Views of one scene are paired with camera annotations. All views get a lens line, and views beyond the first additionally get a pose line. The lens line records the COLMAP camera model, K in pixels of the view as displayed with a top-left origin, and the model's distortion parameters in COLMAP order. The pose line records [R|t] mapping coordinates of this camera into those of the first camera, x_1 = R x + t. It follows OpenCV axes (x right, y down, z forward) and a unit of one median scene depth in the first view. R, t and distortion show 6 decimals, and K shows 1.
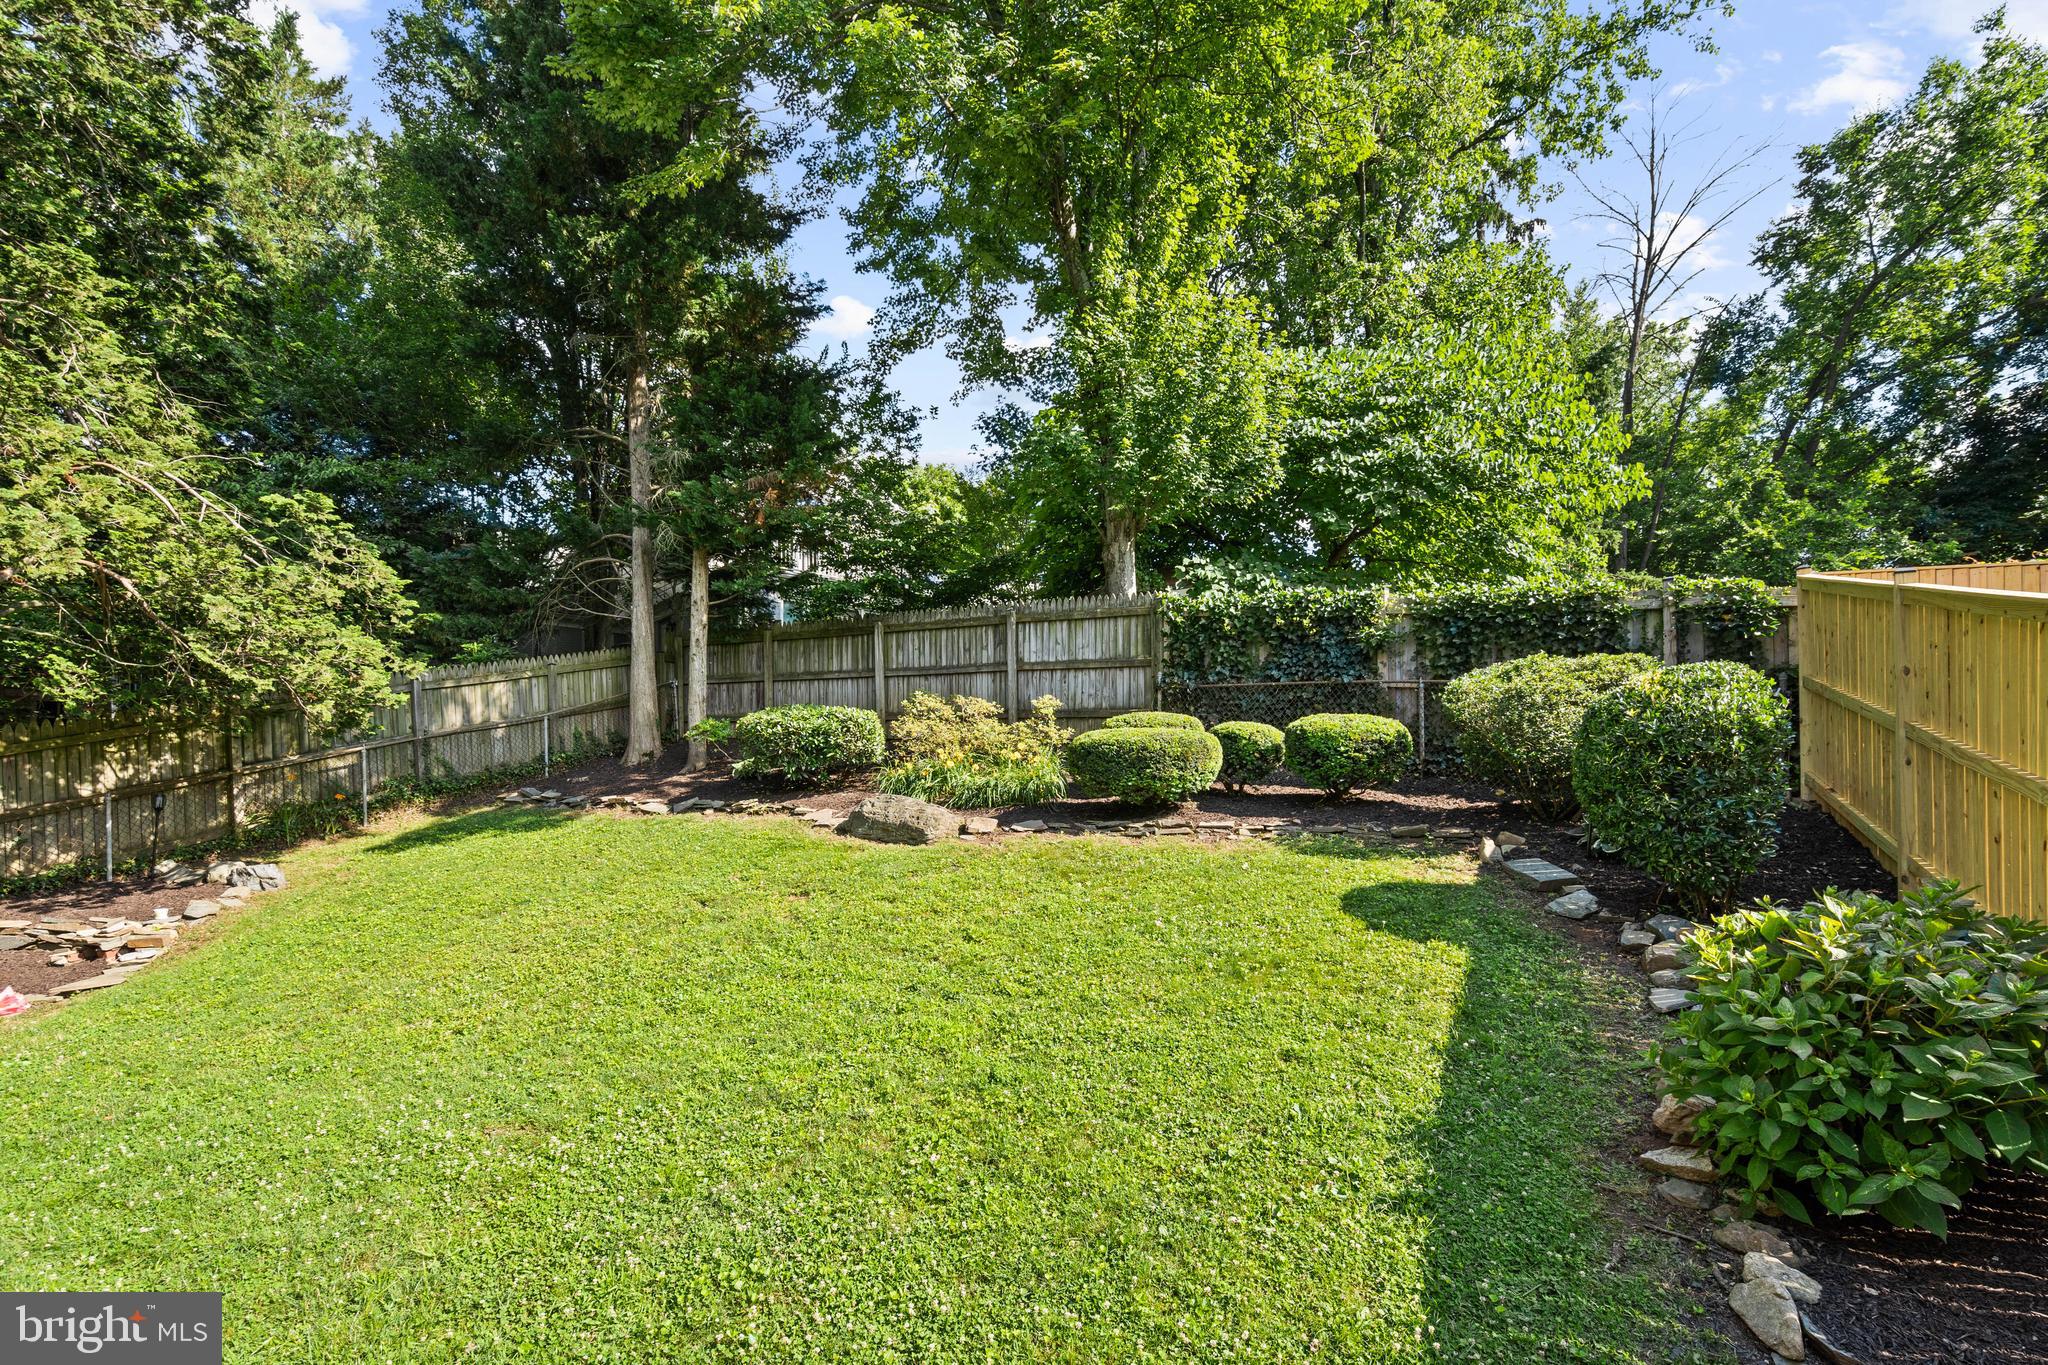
lens RADIAL K [[976.0, 0, 1022.3], [0, 976.0, 820.6], [0, 0, 1]] dist [0.002752, 0.000871]
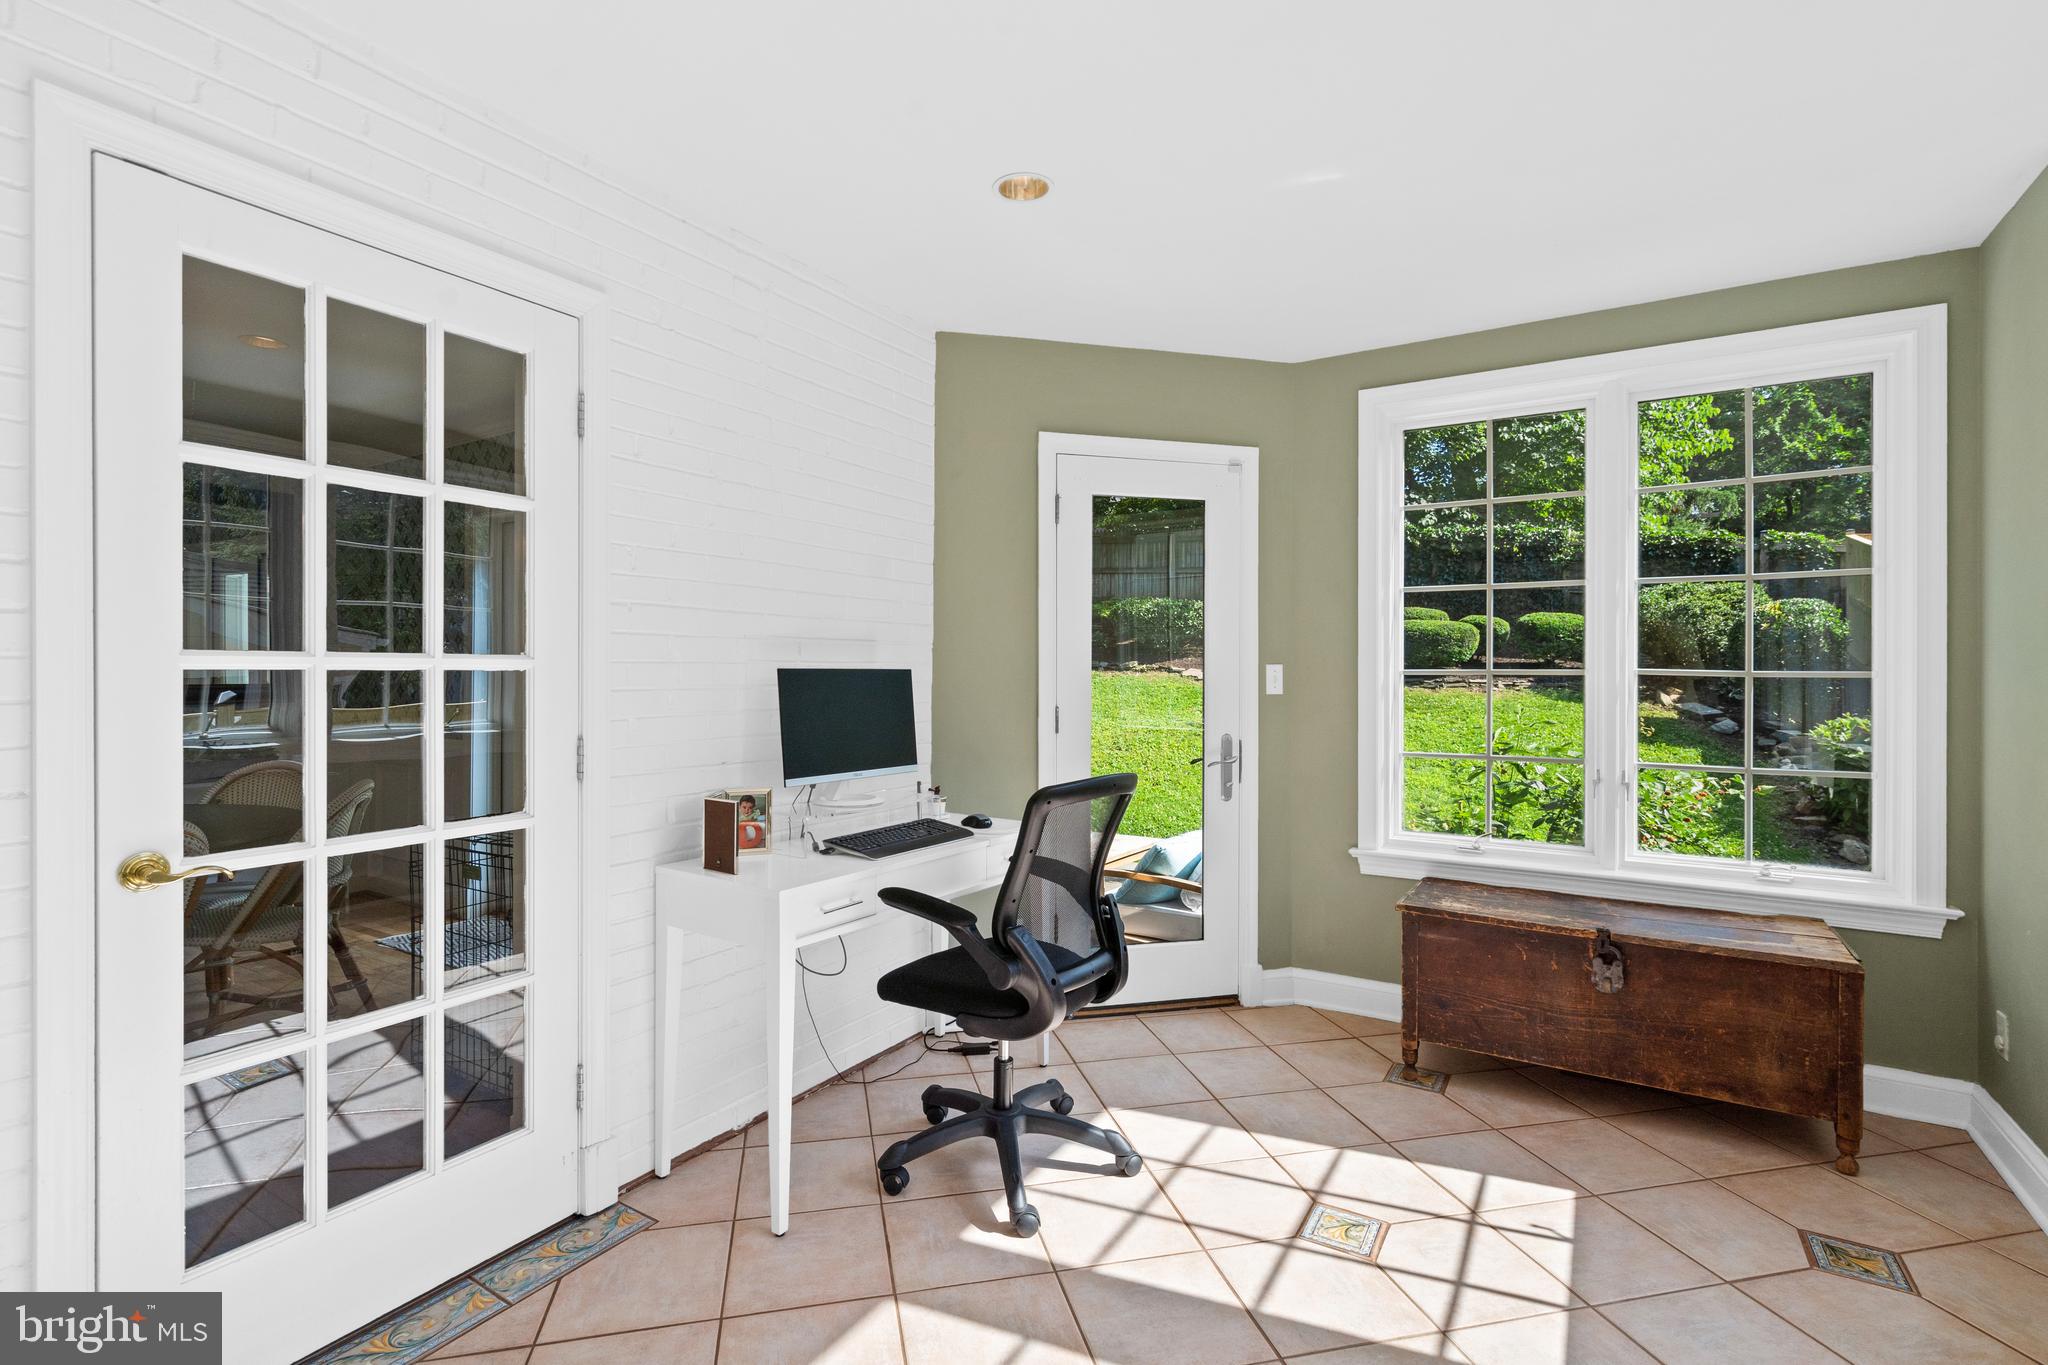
lens RADIAL K [[945.8, 0, 1024.0], [0, 945.8, 682.5], [0, 0, 1]] dist [-0.000568, -0.000092]
pose [[0.999707, 0.008139, -0.022816, -0.379455], [-0.007914, 0.999920, 0.009916, -0.002463], [0.022894, -0.009732, 0.999691, -0.429300]]
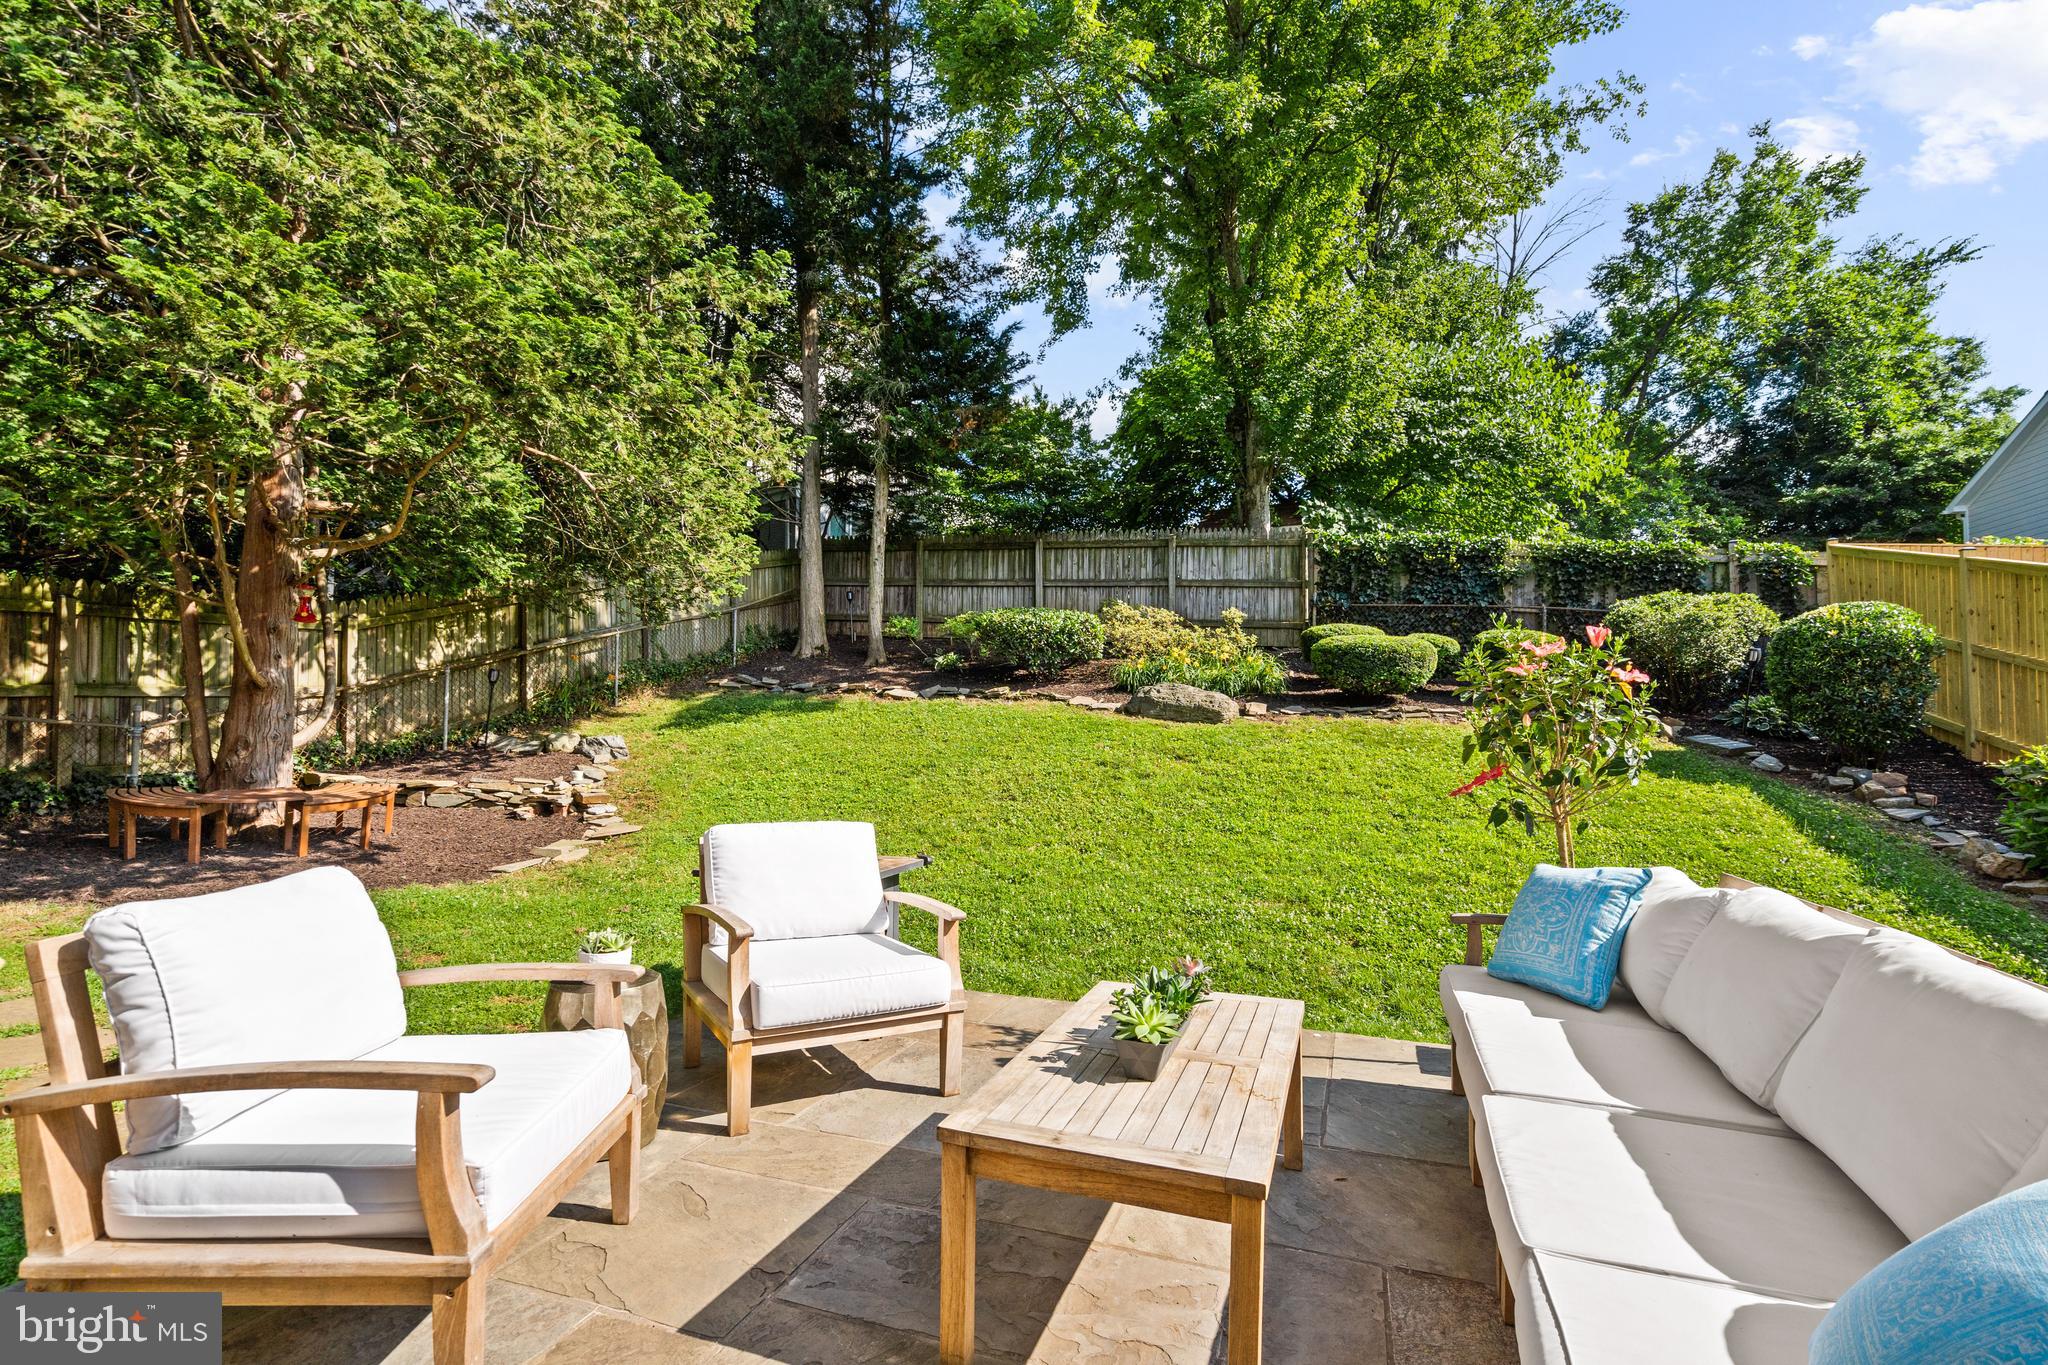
lens RADIAL K [[935.3, 0, 1026.8], [0, 935.3, 712.1], [0, 0, 1]] dist [0.000299, 0.000145]
pose [[0.982580, 0.016148, 0.185139, -0.419712], [-0.012575, 0.999712, -0.020456, 0.027873], [-0.185415, 0.017771, 0.982500, -0.094780]]
